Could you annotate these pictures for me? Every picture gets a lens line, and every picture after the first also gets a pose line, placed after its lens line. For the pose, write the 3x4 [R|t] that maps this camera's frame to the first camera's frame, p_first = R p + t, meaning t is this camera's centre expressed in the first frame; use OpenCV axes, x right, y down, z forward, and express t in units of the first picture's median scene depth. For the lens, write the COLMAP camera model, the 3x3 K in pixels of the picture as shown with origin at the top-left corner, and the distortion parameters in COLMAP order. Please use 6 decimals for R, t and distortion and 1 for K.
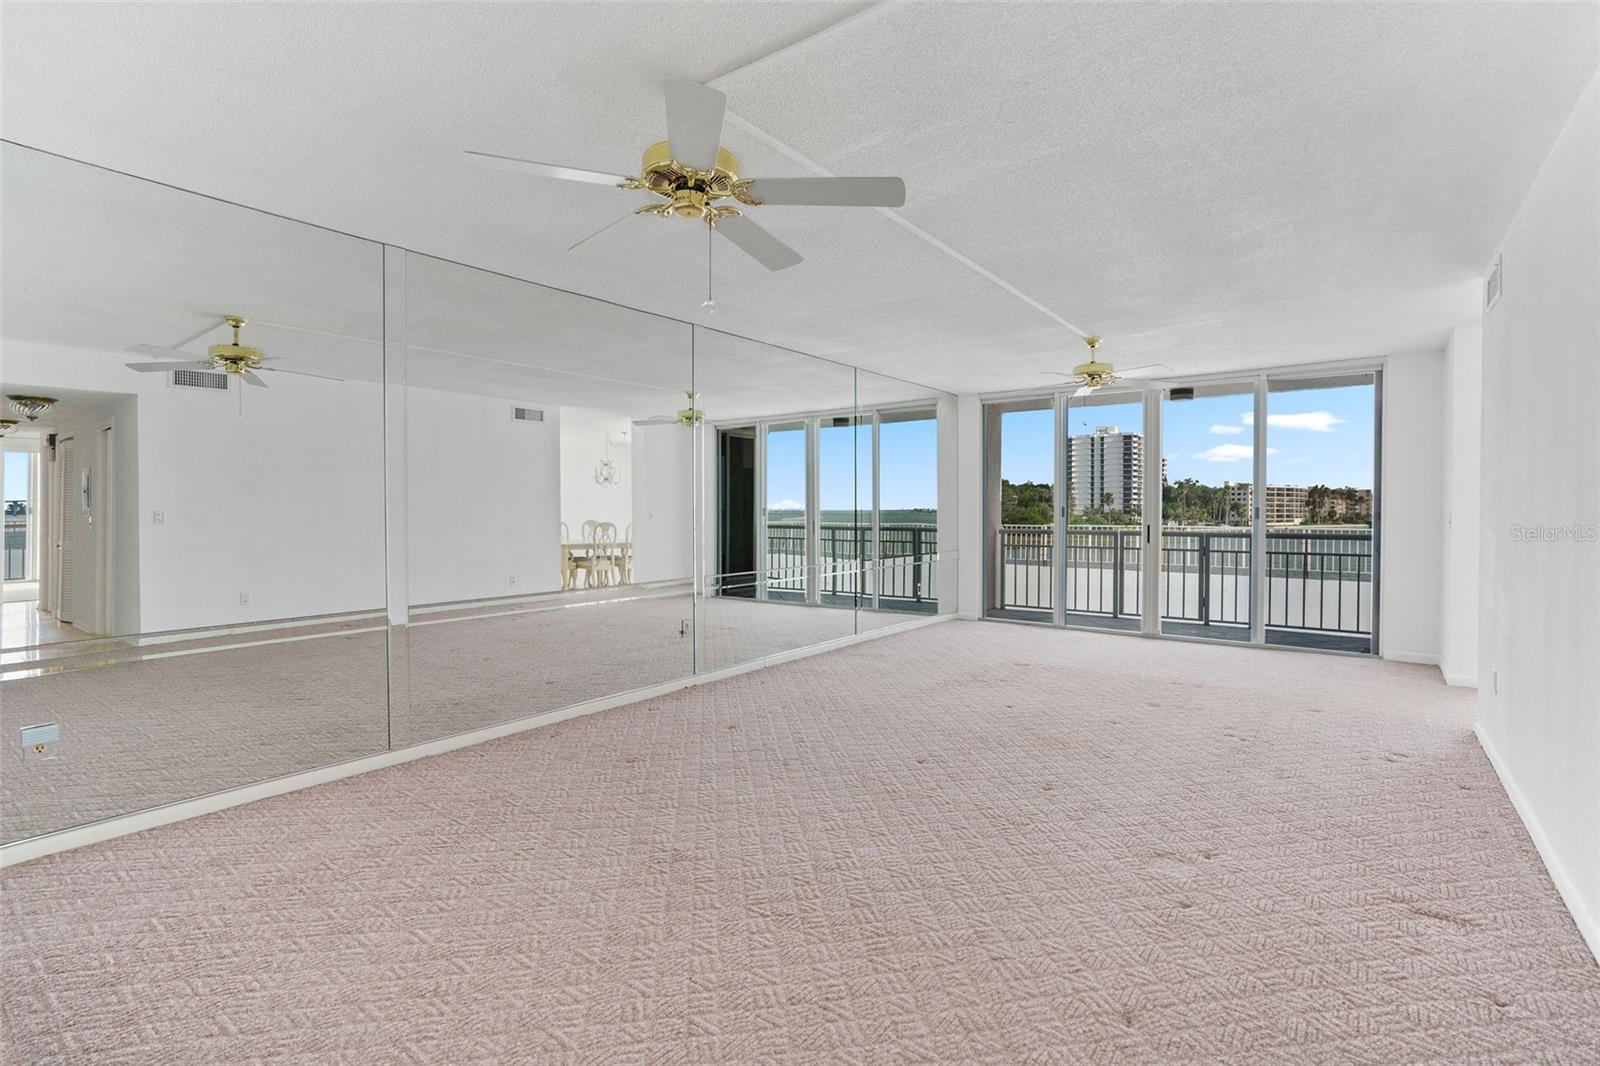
lens RADIAL K [[743.1, 0, 811.3], [0, 743.1, 548.0], [0, 0, 1]] dist [0.001967, 0.001581]
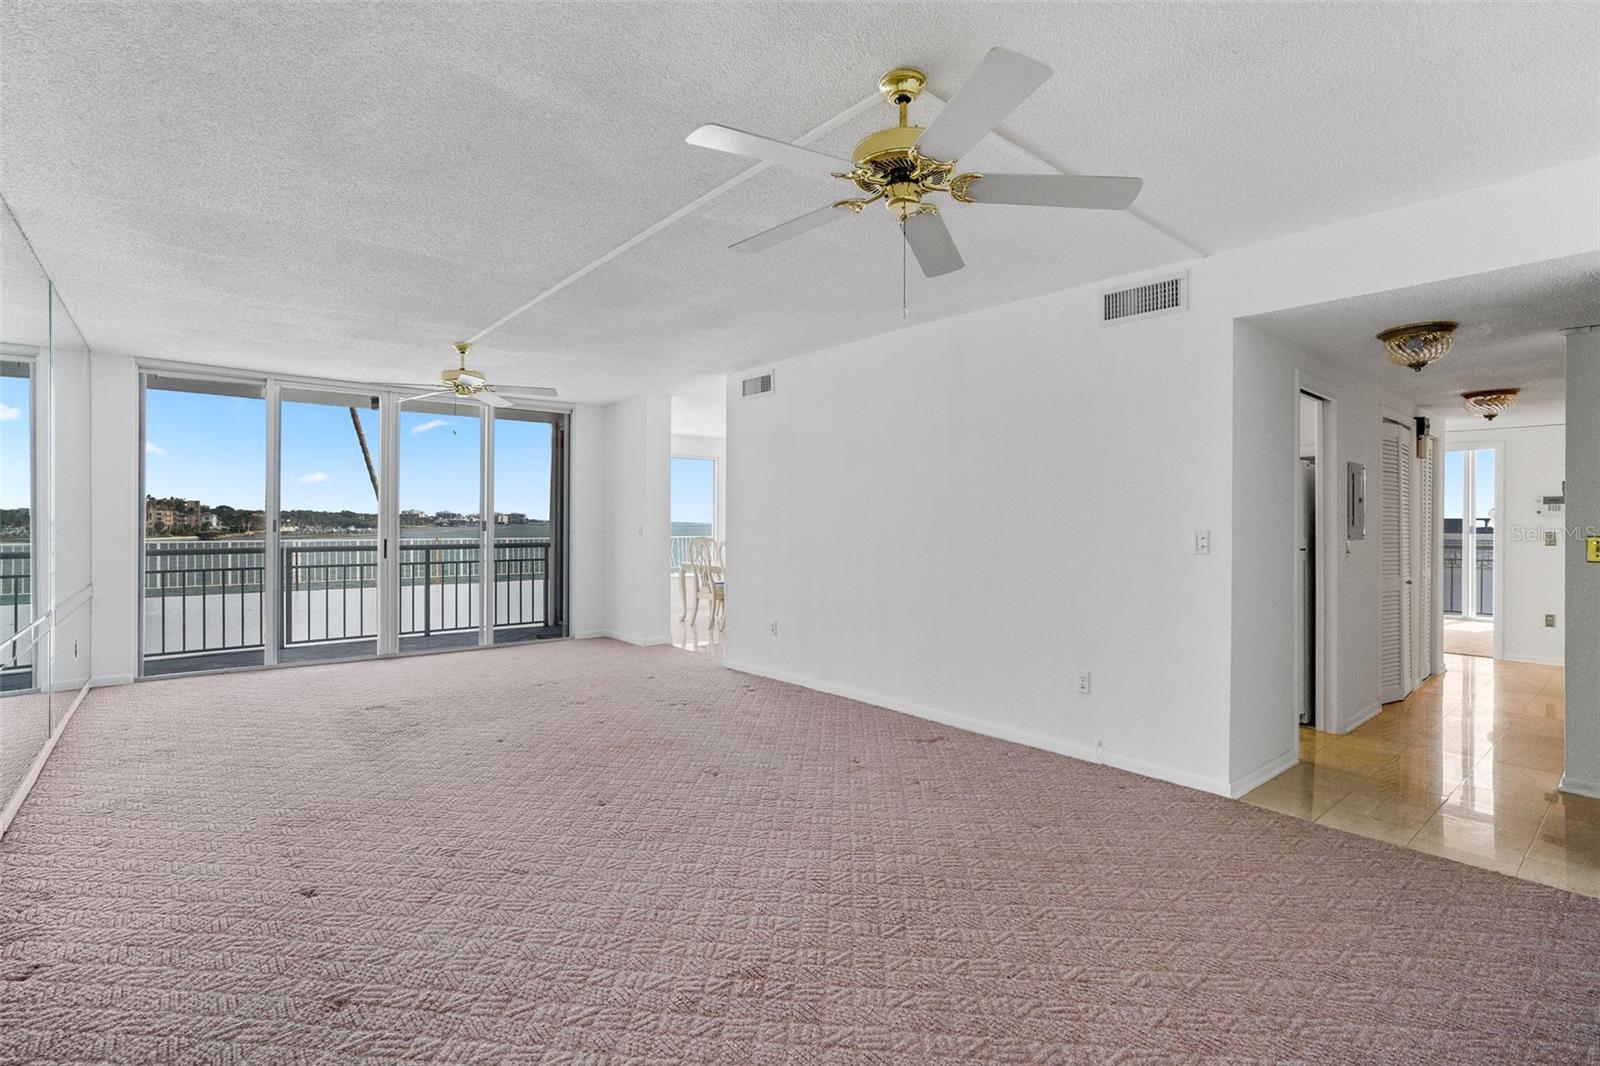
lens RADIAL K [[743.1, 0, 787.3], [0, 743.1, 518.1], [0, 0, 1]] dist [0.001967, 0.001581]
pose [[0.255851, 0.006707, 0.966693, -0.323770], [0.048882, 0.998607, -0.019866, -0.012918], [-0.965480, 0.052337, 0.255167, 0.263936]]
